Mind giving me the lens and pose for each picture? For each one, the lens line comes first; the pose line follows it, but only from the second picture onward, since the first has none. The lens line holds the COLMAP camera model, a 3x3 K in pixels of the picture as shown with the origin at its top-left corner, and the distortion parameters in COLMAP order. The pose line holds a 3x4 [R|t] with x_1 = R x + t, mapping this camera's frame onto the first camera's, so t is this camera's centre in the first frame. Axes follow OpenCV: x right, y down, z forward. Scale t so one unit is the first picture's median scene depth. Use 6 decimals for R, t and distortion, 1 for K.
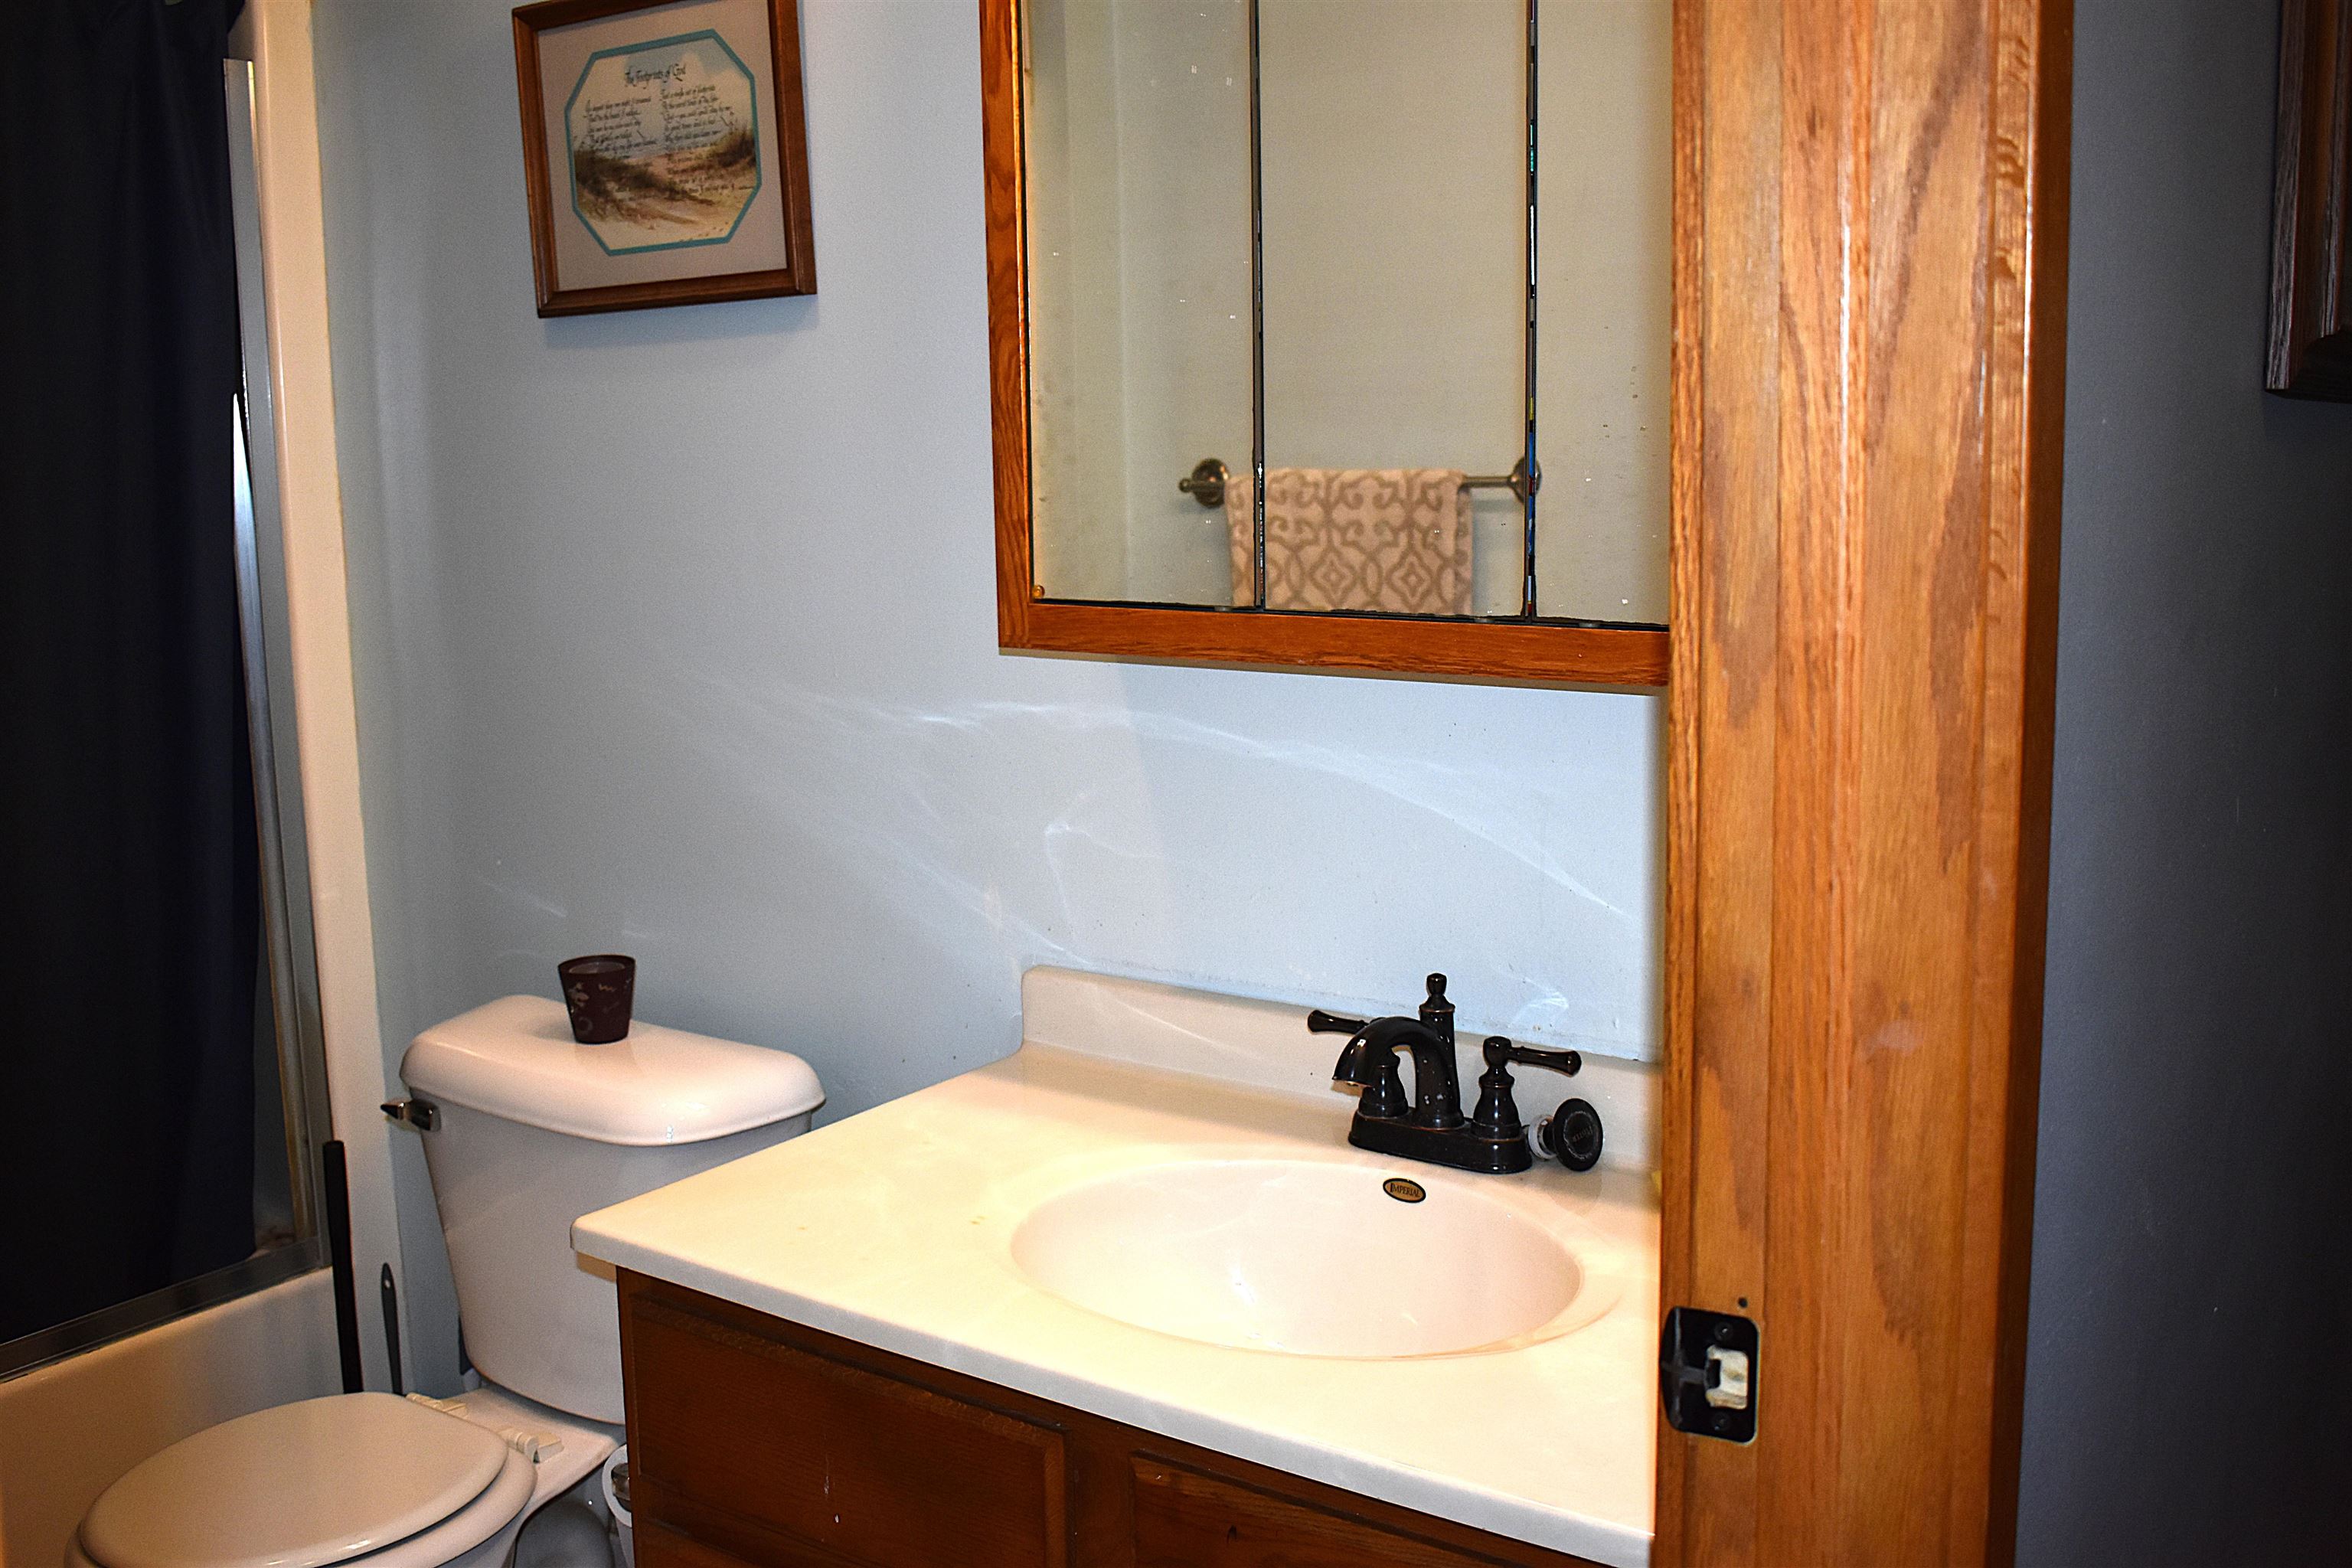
lens RADIAL K [[2280.8, 0, 1176.0], [0, 2280.8, 784.0], [0, 0, 1]] dist [-0.079810, 0.009944]
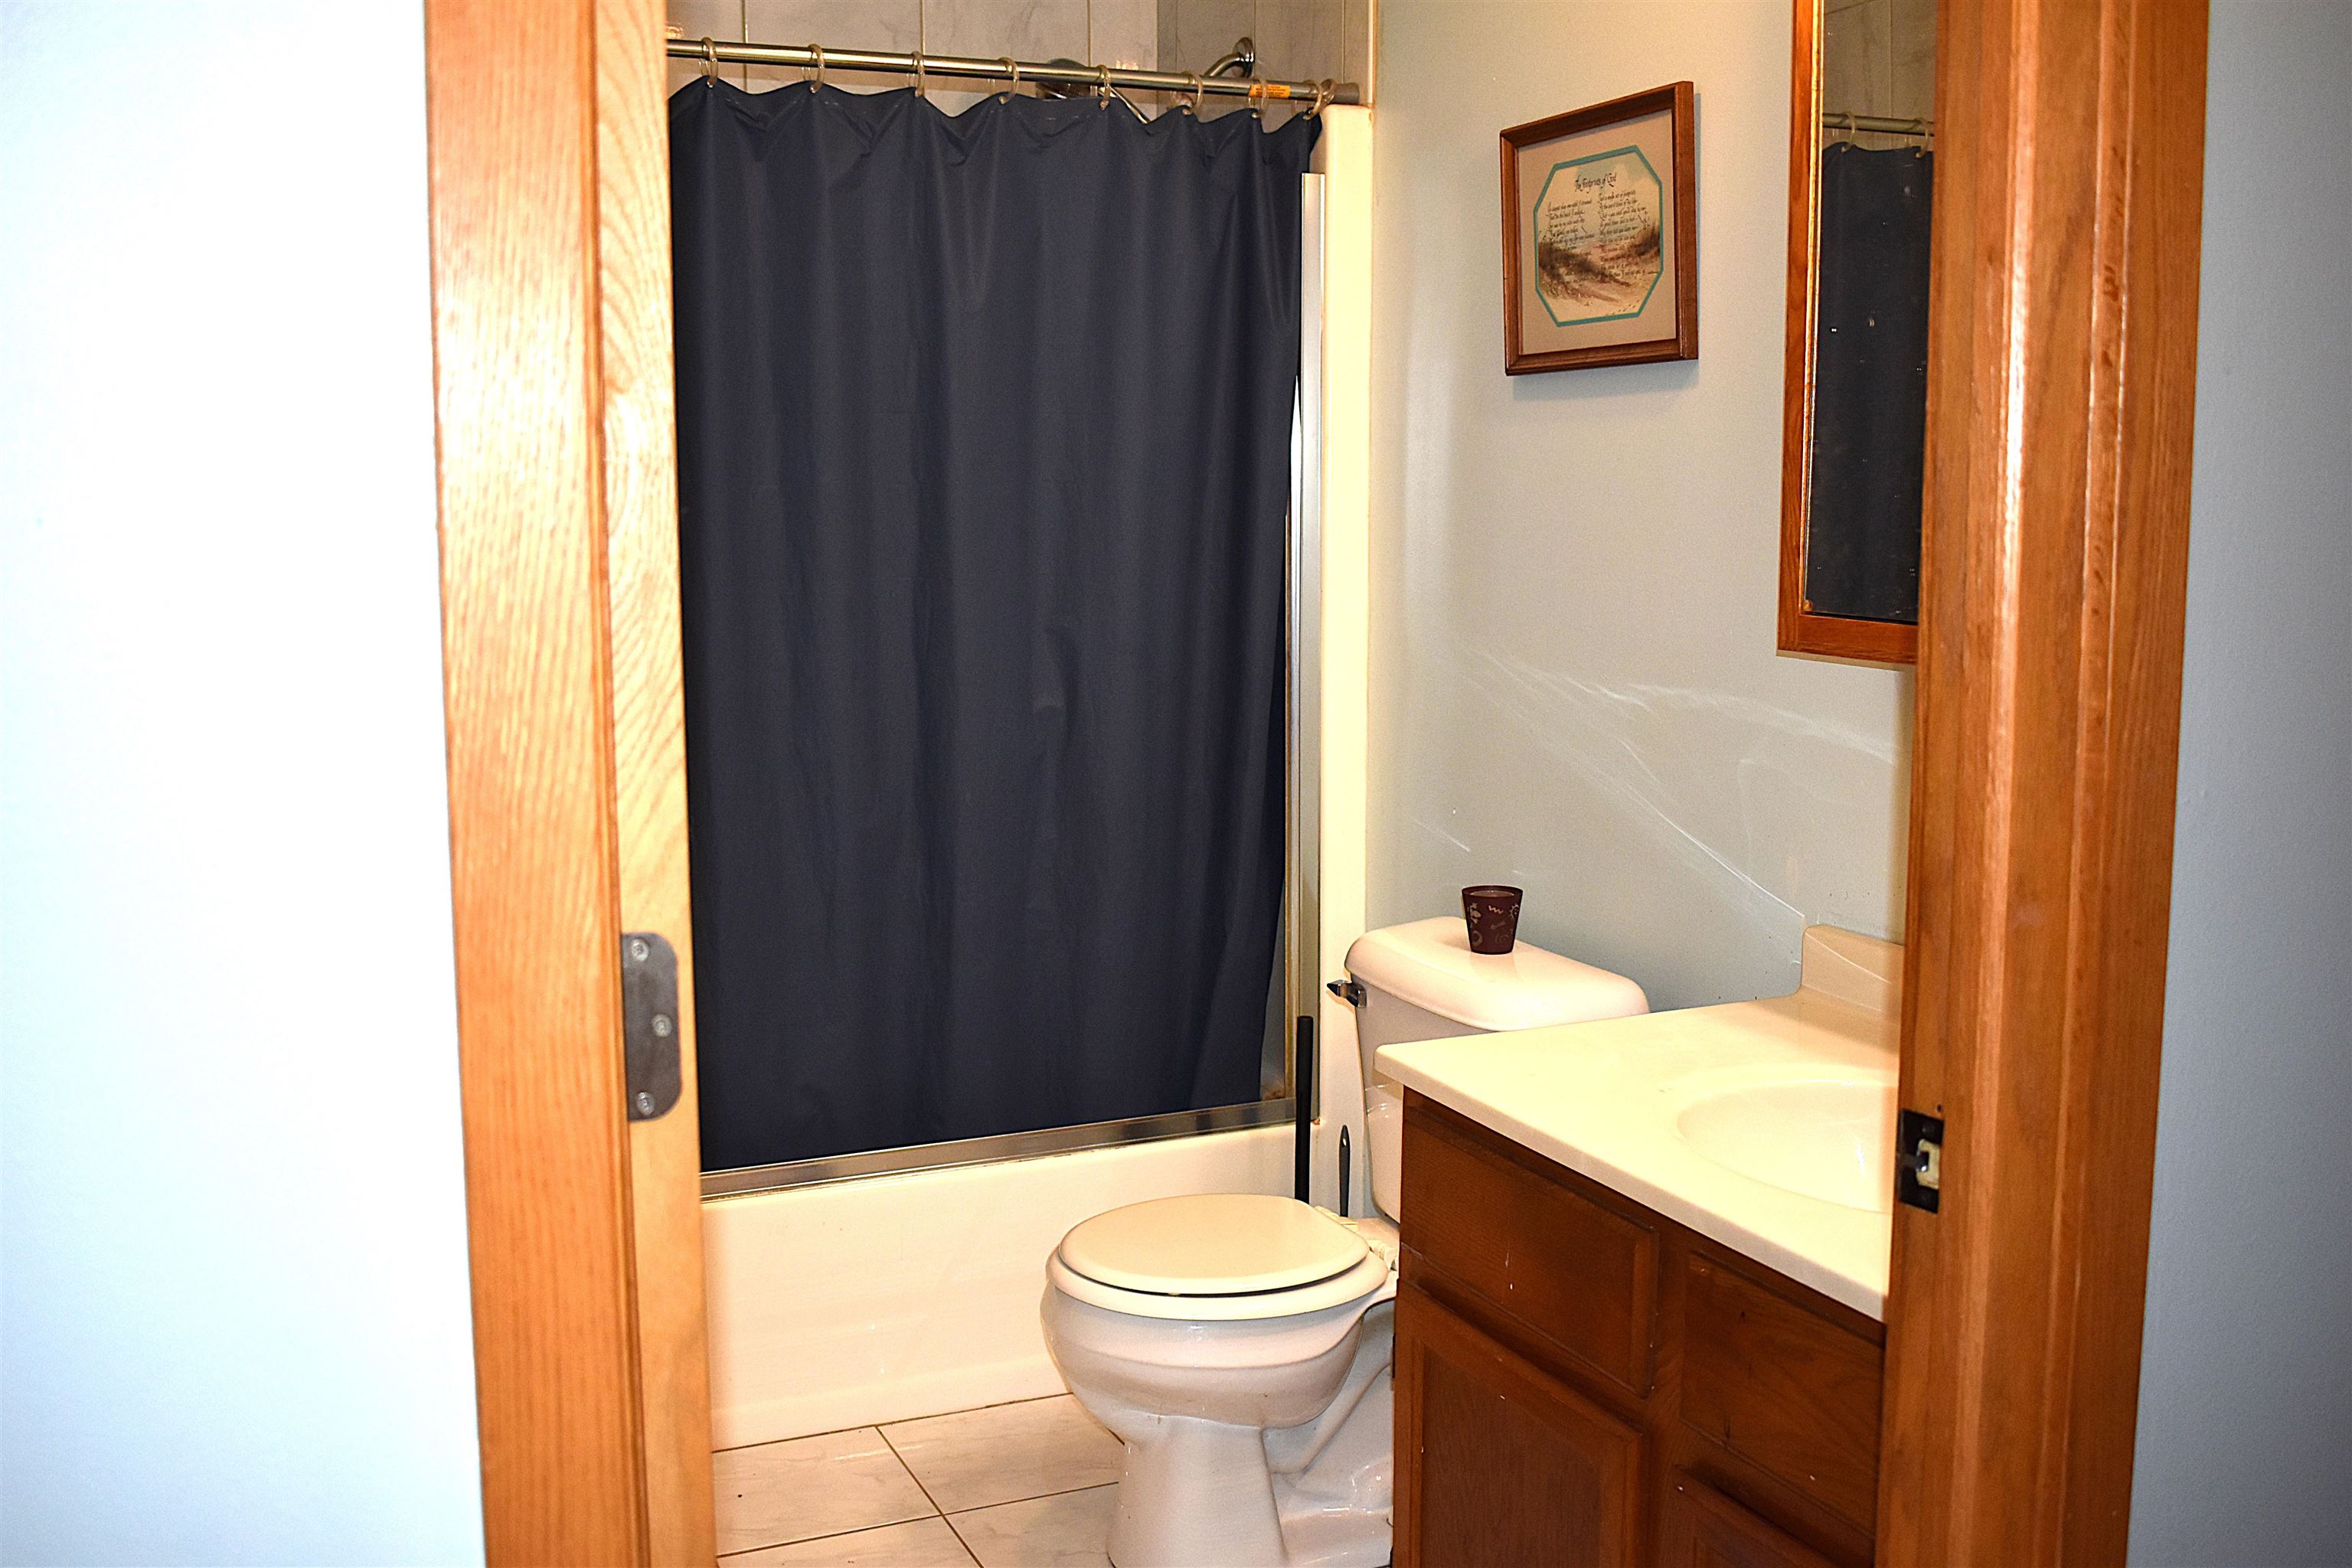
lens RADIAL K [[2280.8, 0, 1176.0], [0, 2280.8, 784.0], [0, 0, 1]] dist [-0.079810, 0.009944]
pose [[0.861517, 0.086155, -0.500365, 0.223118], [-0.095571, 0.995399, 0.006841, 0.029458], [0.498652, 0.041926, 0.865788, -0.181963]]
